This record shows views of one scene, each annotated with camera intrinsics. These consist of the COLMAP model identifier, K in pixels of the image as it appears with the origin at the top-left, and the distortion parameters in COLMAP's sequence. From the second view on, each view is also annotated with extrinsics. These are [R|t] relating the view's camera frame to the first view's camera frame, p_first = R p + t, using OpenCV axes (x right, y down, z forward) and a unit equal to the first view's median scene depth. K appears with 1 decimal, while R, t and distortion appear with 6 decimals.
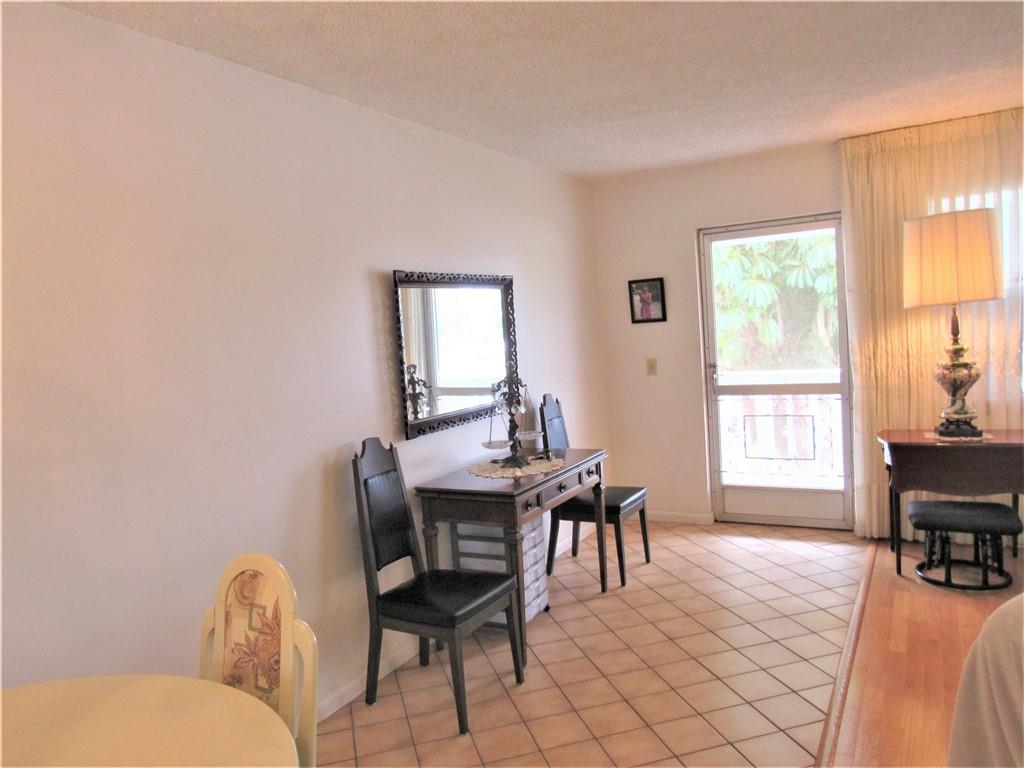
lens RADIAL K [[733.5, 0, 509.8], [0, 733.5, 377.9], [0, 0, 1]] dist [-0.036415, 0.017303]
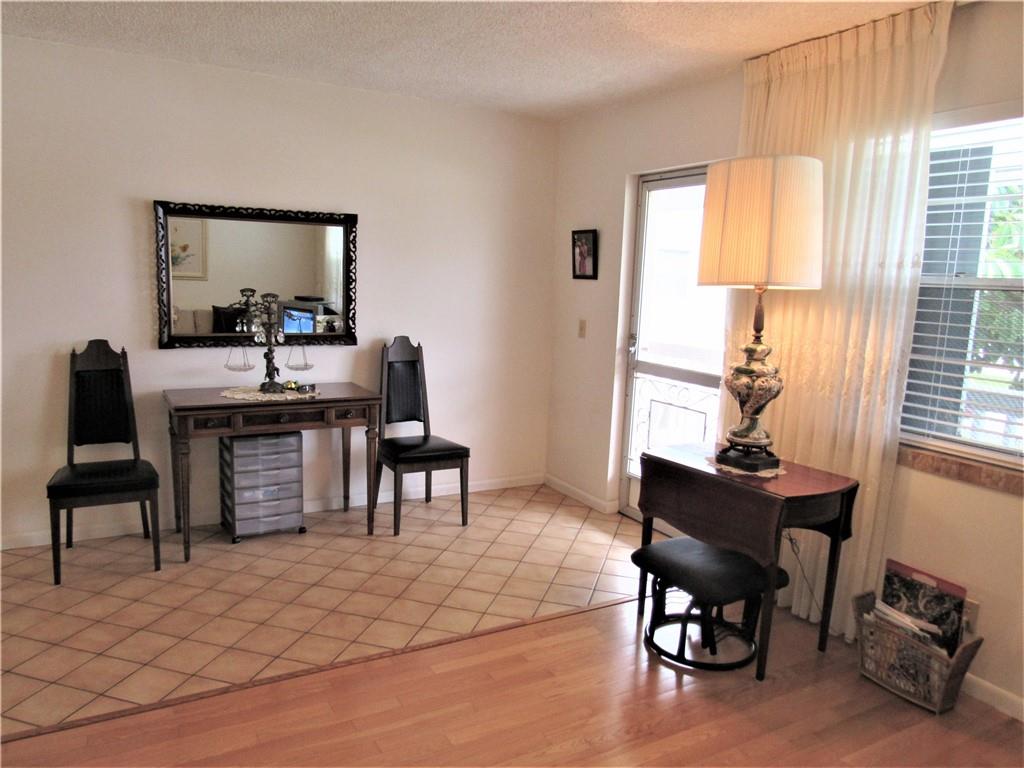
lens RADIAL K [[733.5, 0, 519.2], [0, 733.5, 377.0], [0, 0, 1]] dist [-0.036415, 0.017303]
pose [[0.856243, 0.170461, -0.487638, 0.730892], [-0.132120, 0.984854, 0.112280, -0.060317], [0.499392, -0.031712, 0.865796, 0.223859]]
